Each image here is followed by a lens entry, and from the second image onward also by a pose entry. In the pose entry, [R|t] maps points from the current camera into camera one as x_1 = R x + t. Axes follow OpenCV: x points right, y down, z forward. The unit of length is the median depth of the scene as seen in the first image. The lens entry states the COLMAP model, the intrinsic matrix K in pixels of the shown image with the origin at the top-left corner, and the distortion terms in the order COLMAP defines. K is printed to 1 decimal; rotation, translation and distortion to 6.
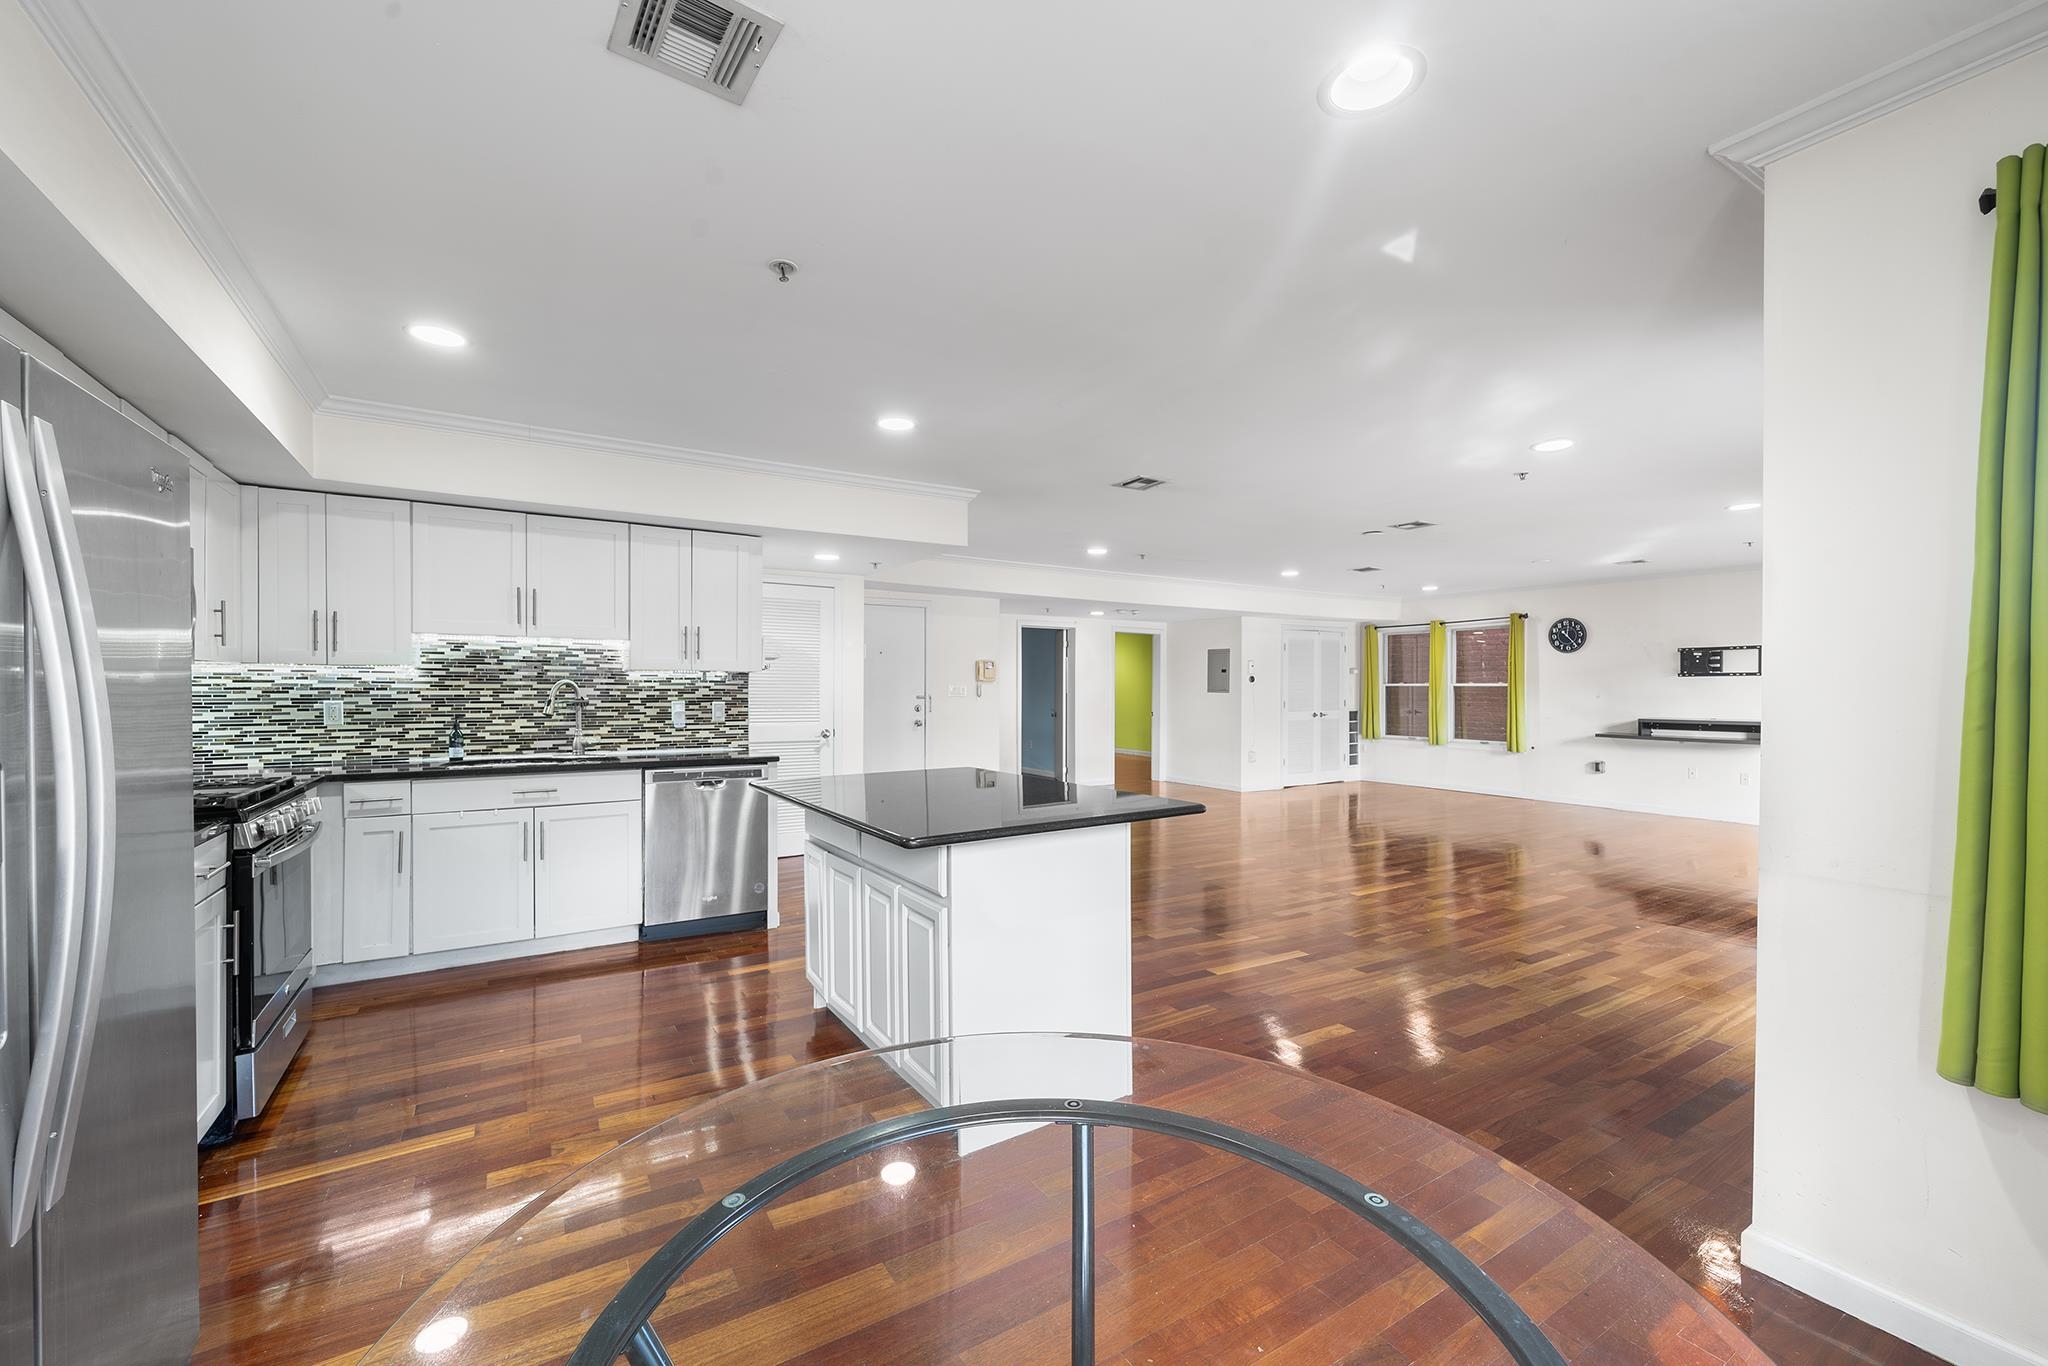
lens RADIAL K [[815.1, 0, 1014.7], [0, 815.1, 692.9], [0, 0, 1]] dist [-0.000032, -0.000335]
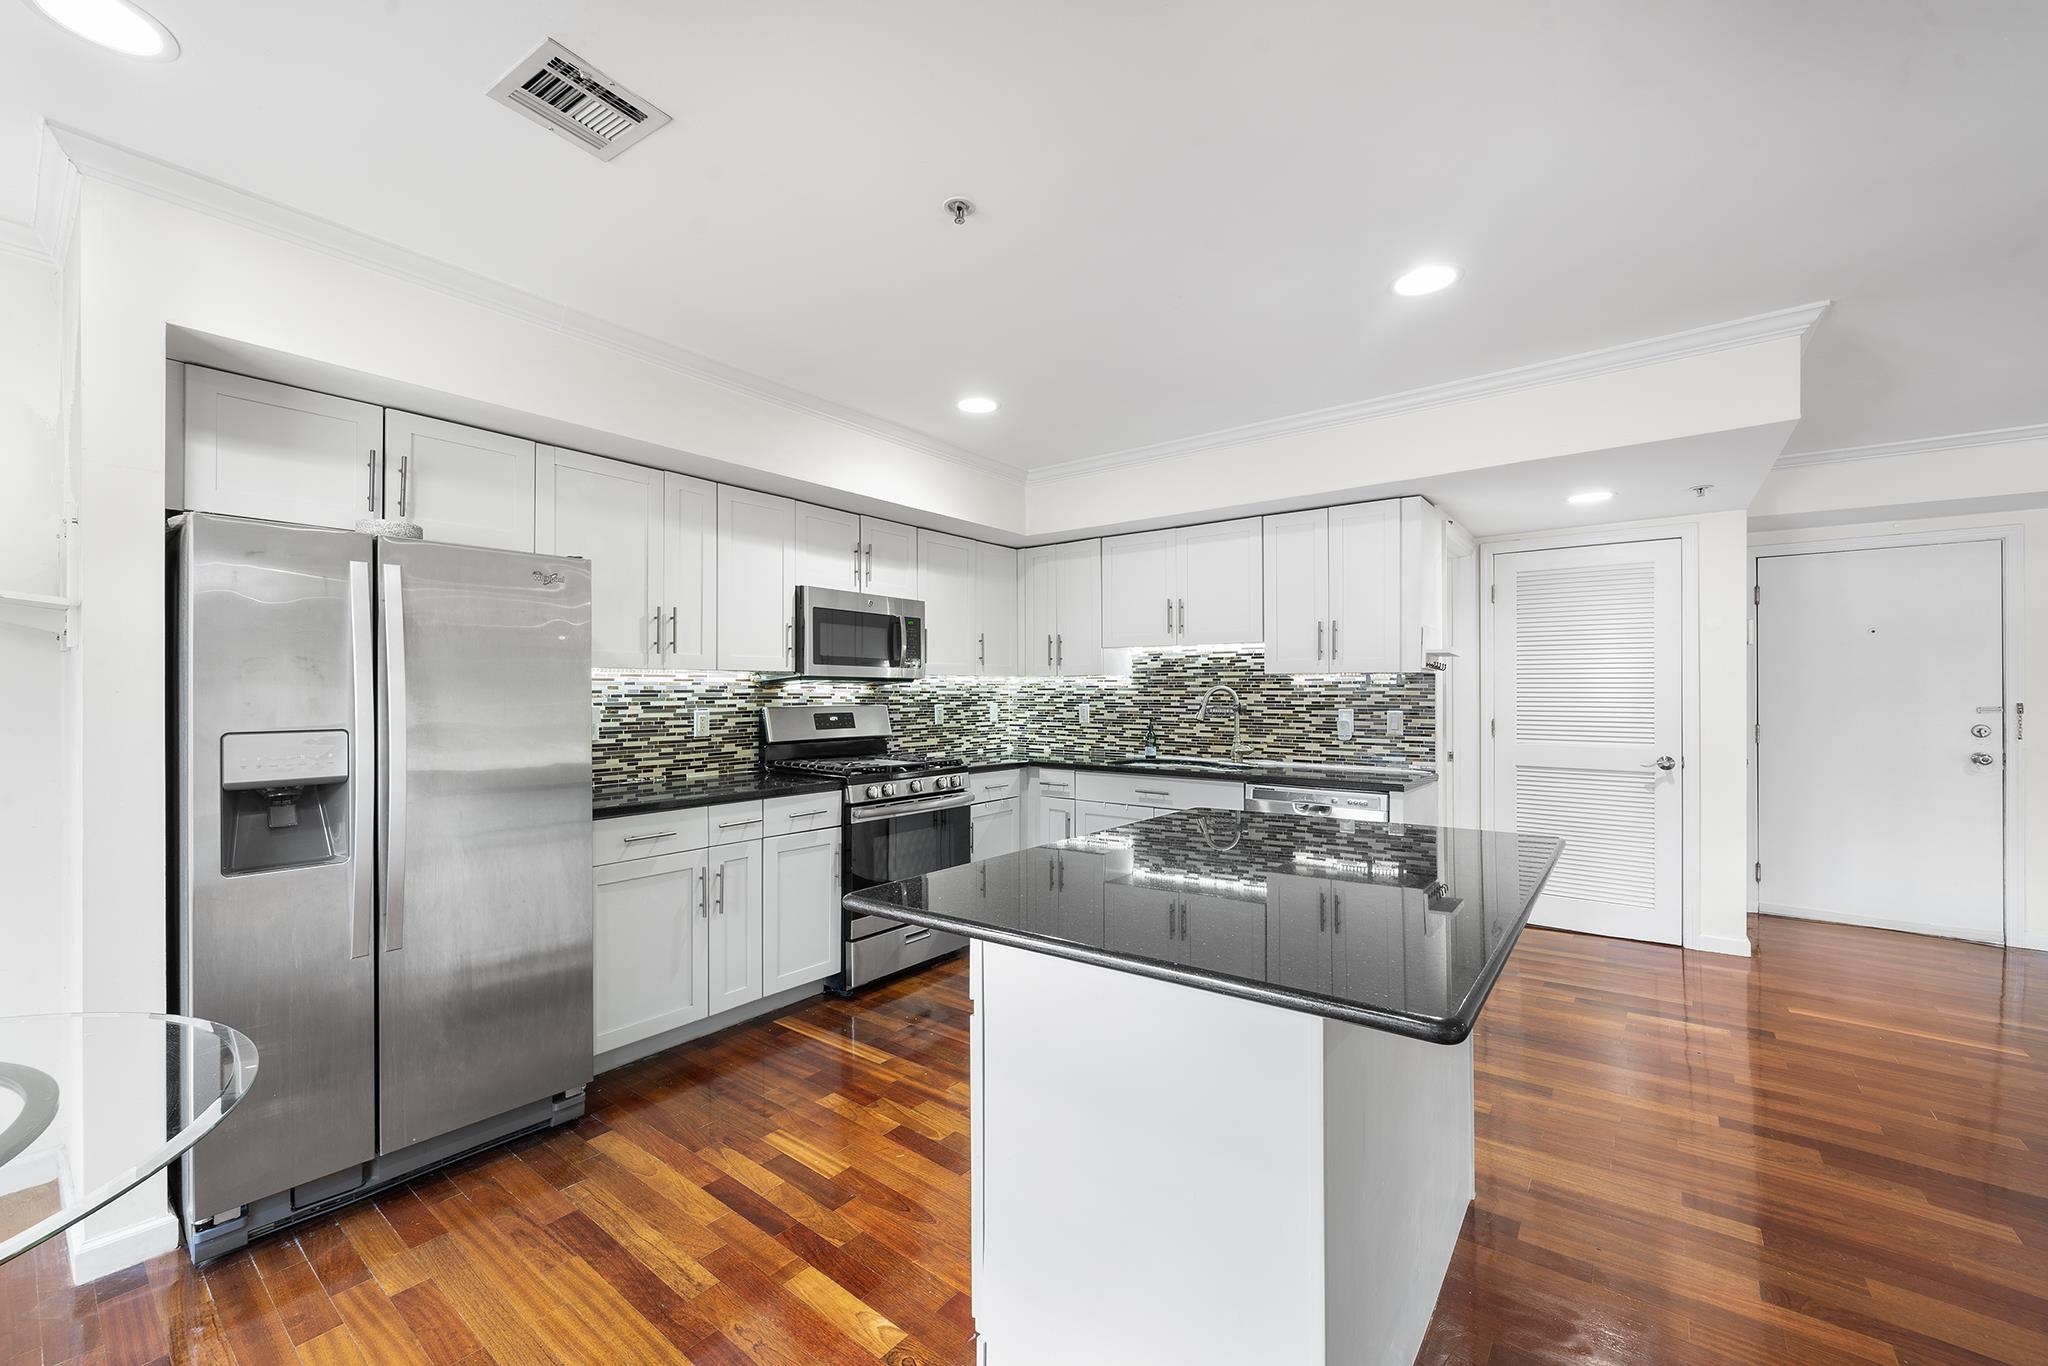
lens RADIAL K [[815.1, 0, 1014.7], [0, 815.1, 692.9], [0, 0, 1]] dist [-0.000032, -0.000335]
pose [[0.346254, -0.002330, -0.938138, 0.259298], [-0.003890, 0.999985, -0.003920, -0.002030], [0.938133, 0.005007, 0.346240, 0.365642]]
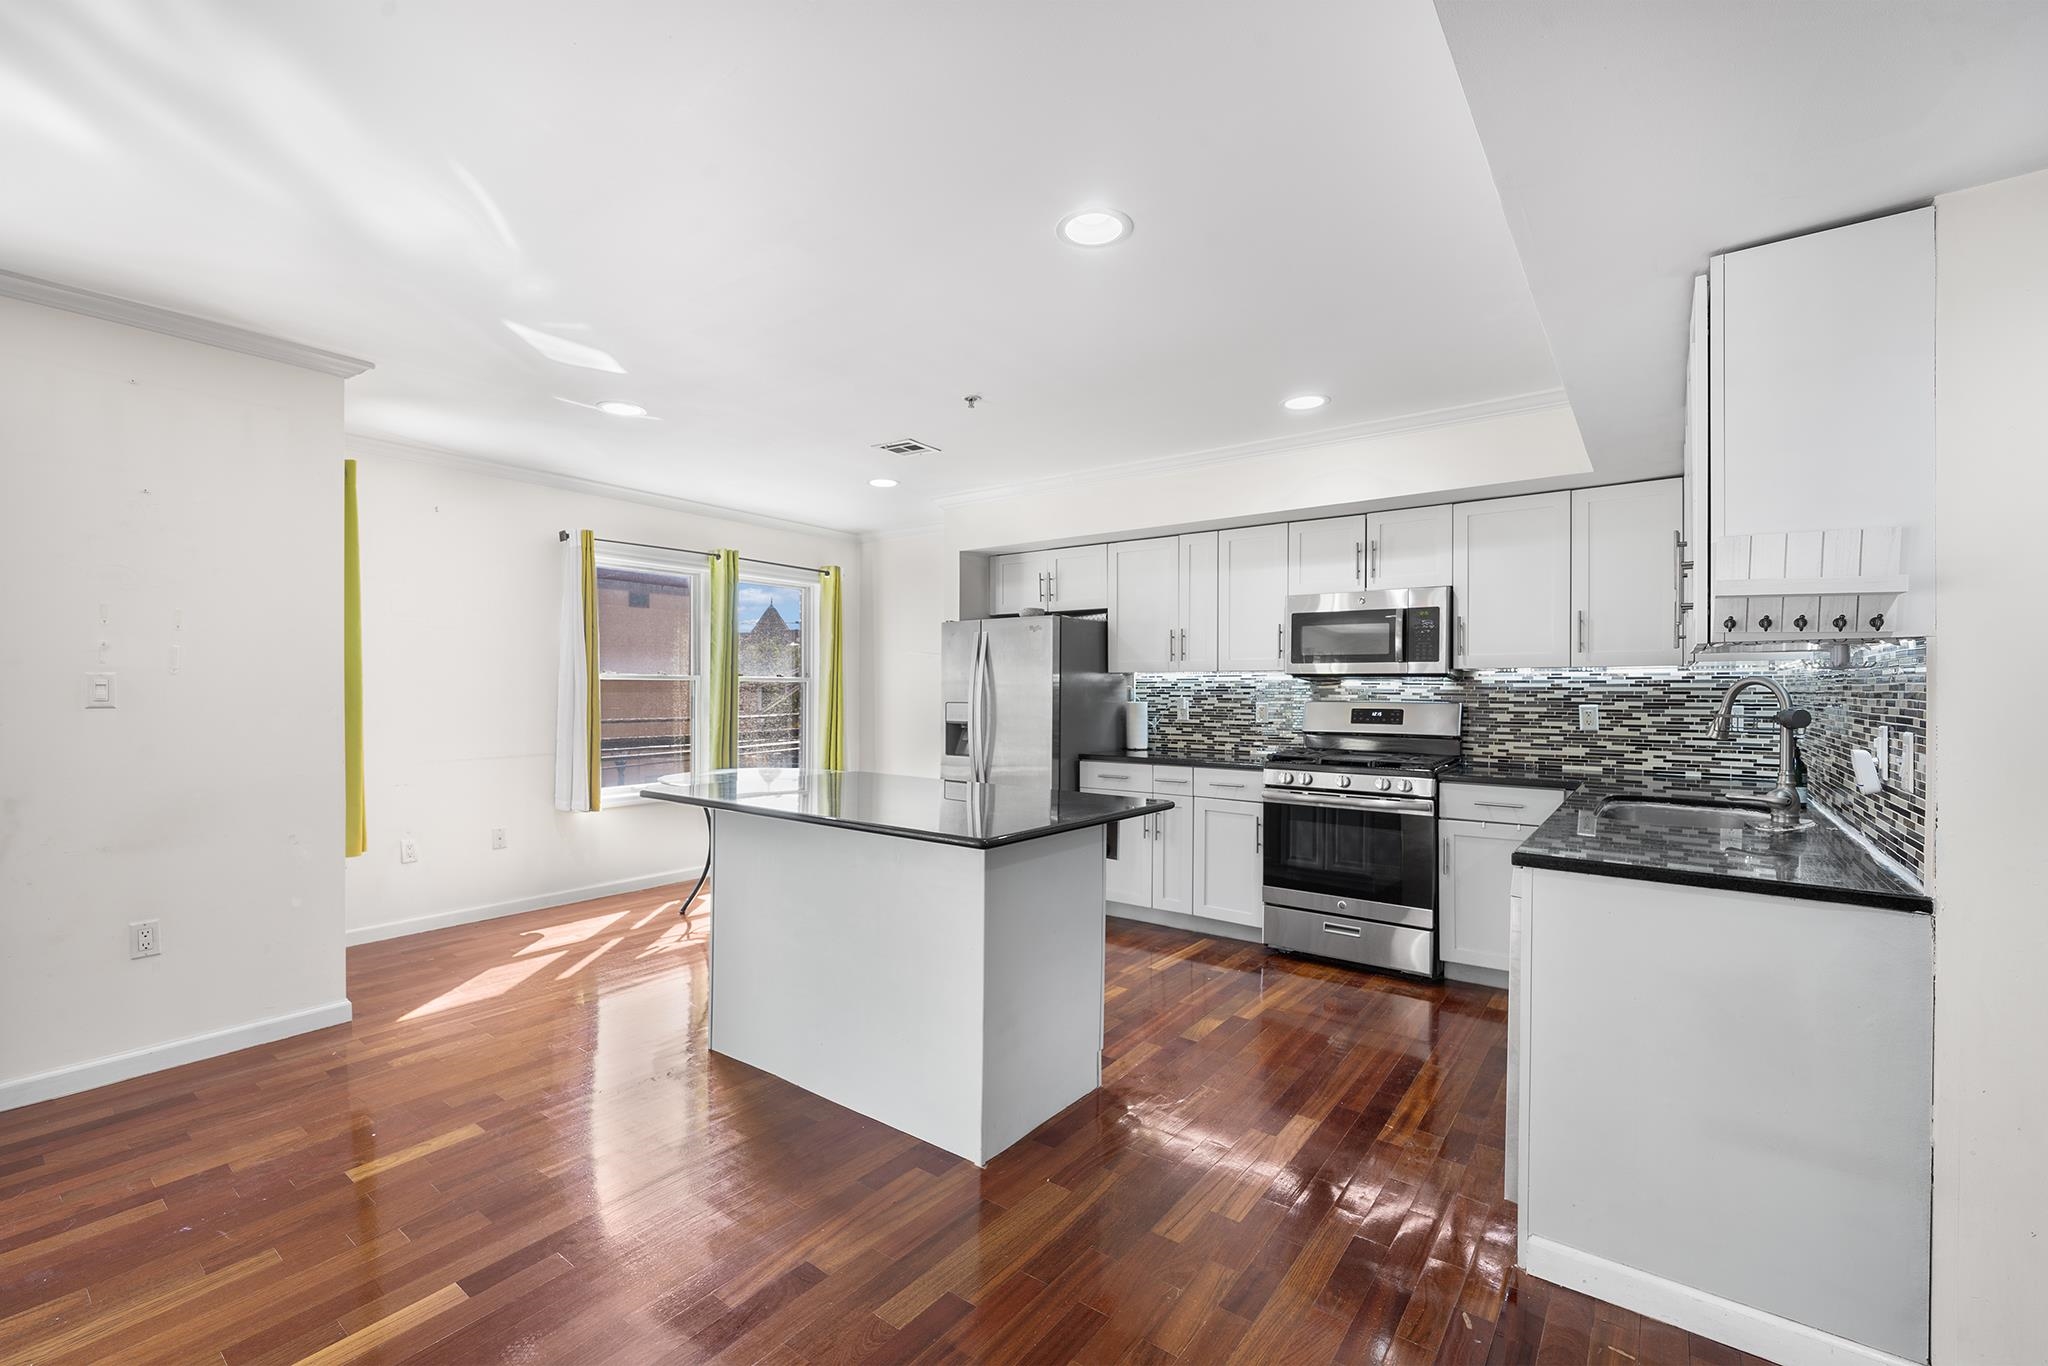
lens RADIAL K [[861.7, 0, 1014.5], [0, 861.7, 692.3], [0, 0, 1]] dist [0.000123, -0.000012]
pose [[-0.931976, -0.005718, -0.362475, 0.095267], [-0.008821, 0.999937, 0.006906, -0.004000], [0.362413, 0.009633, -0.931968, 1.180822]]
